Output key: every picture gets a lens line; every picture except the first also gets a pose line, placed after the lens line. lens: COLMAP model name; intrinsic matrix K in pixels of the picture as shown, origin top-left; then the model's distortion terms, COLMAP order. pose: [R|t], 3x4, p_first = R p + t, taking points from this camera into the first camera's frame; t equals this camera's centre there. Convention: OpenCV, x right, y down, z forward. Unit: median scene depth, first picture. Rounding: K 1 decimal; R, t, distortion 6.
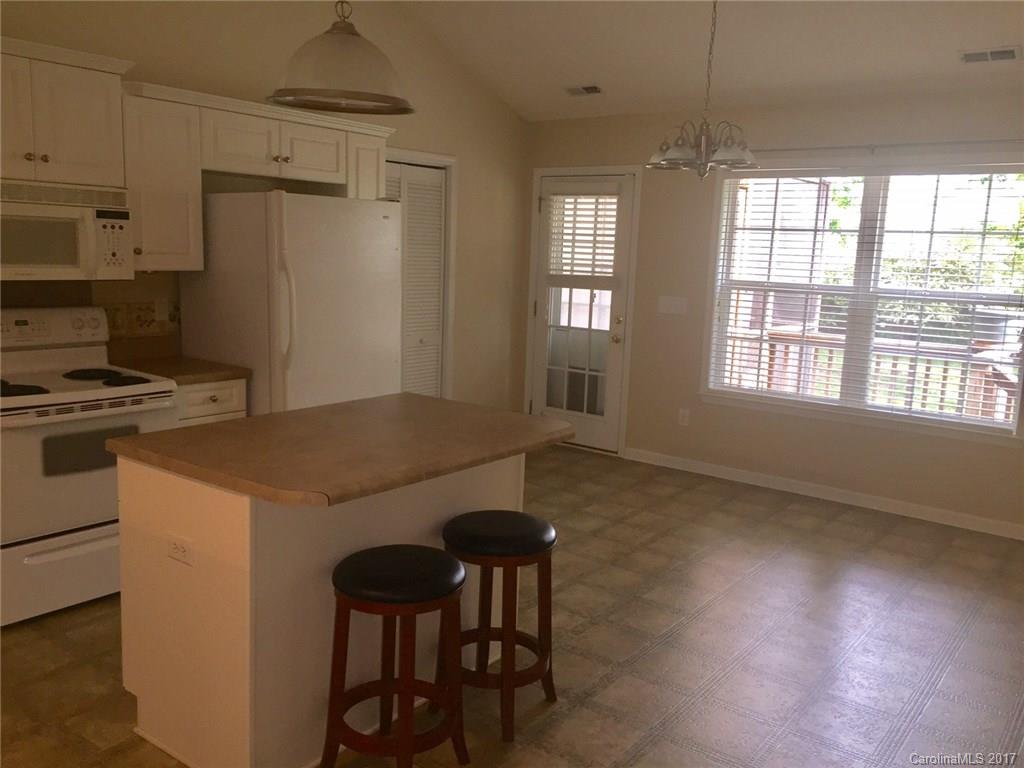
lens RADIAL K [[873.4, 0, 516.4], [0, 873.4, 389.5], [0, 0, 1]] dist [0.069142, -0.079504]
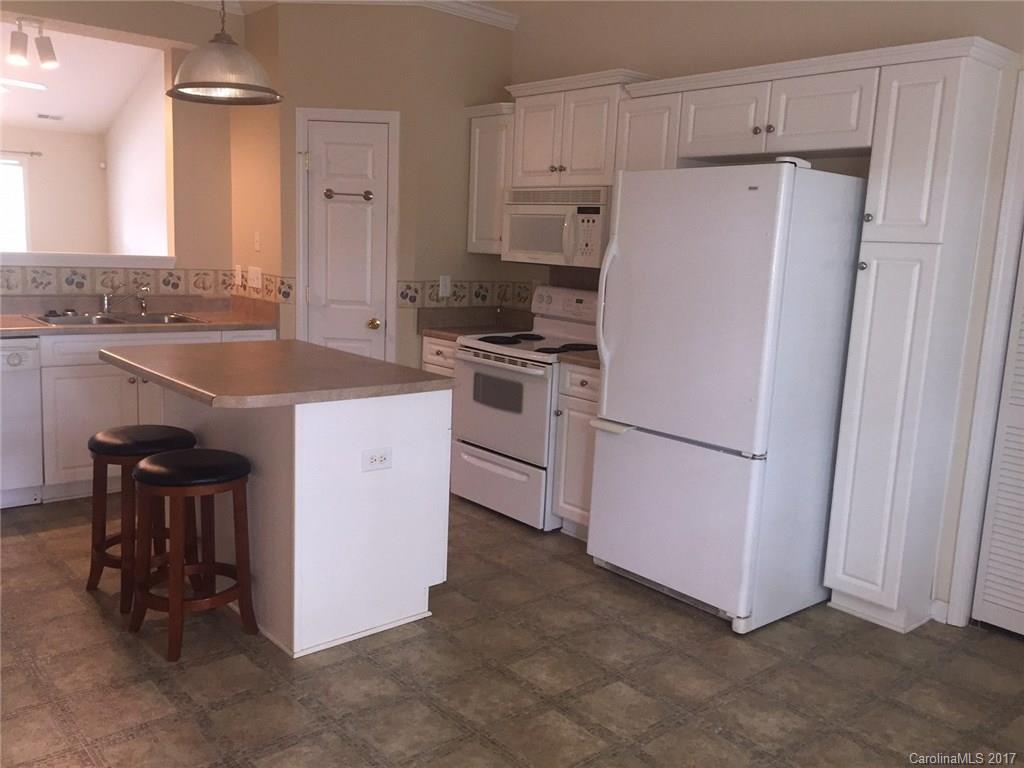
lens RADIAL K [[873.4, 0, 511.5], [0, 873.4, 382.8], [0, 0, 1]] dist [0.069142, -0.079504]
pose [[-0.208483, 0.108556, -0.971983, 0.688823], [-0.214298, 0.964600, 0.153697, -0.133452], [0.954259, 0.240337, -0.177839, 1.149124]]
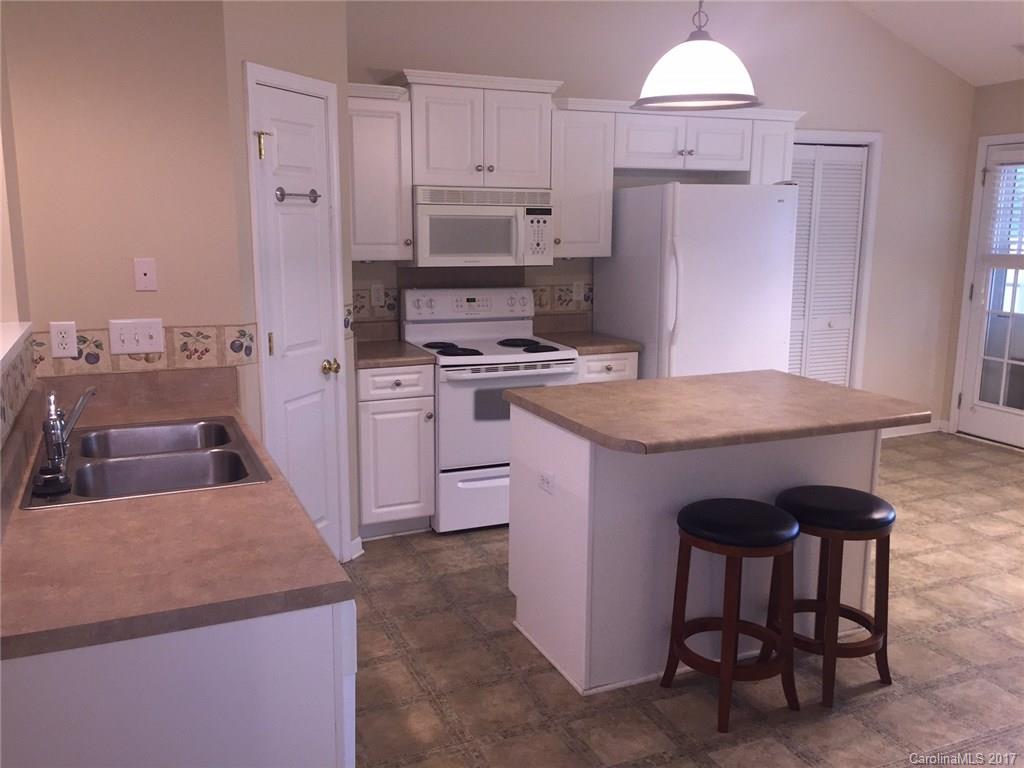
lens RADIAL K [[873.4, 0, 508.5], [0, 873.4, 388.4], [0, 0, 1]] dist [0.069142, -0.079504]
pose [[0.868028, 0.060456, -0.492821, 0.112381], [-0.053624, 0.998169, 0.027999, 0.012925], [0.493612, 0.002123, 0.869680, -0.062951]]
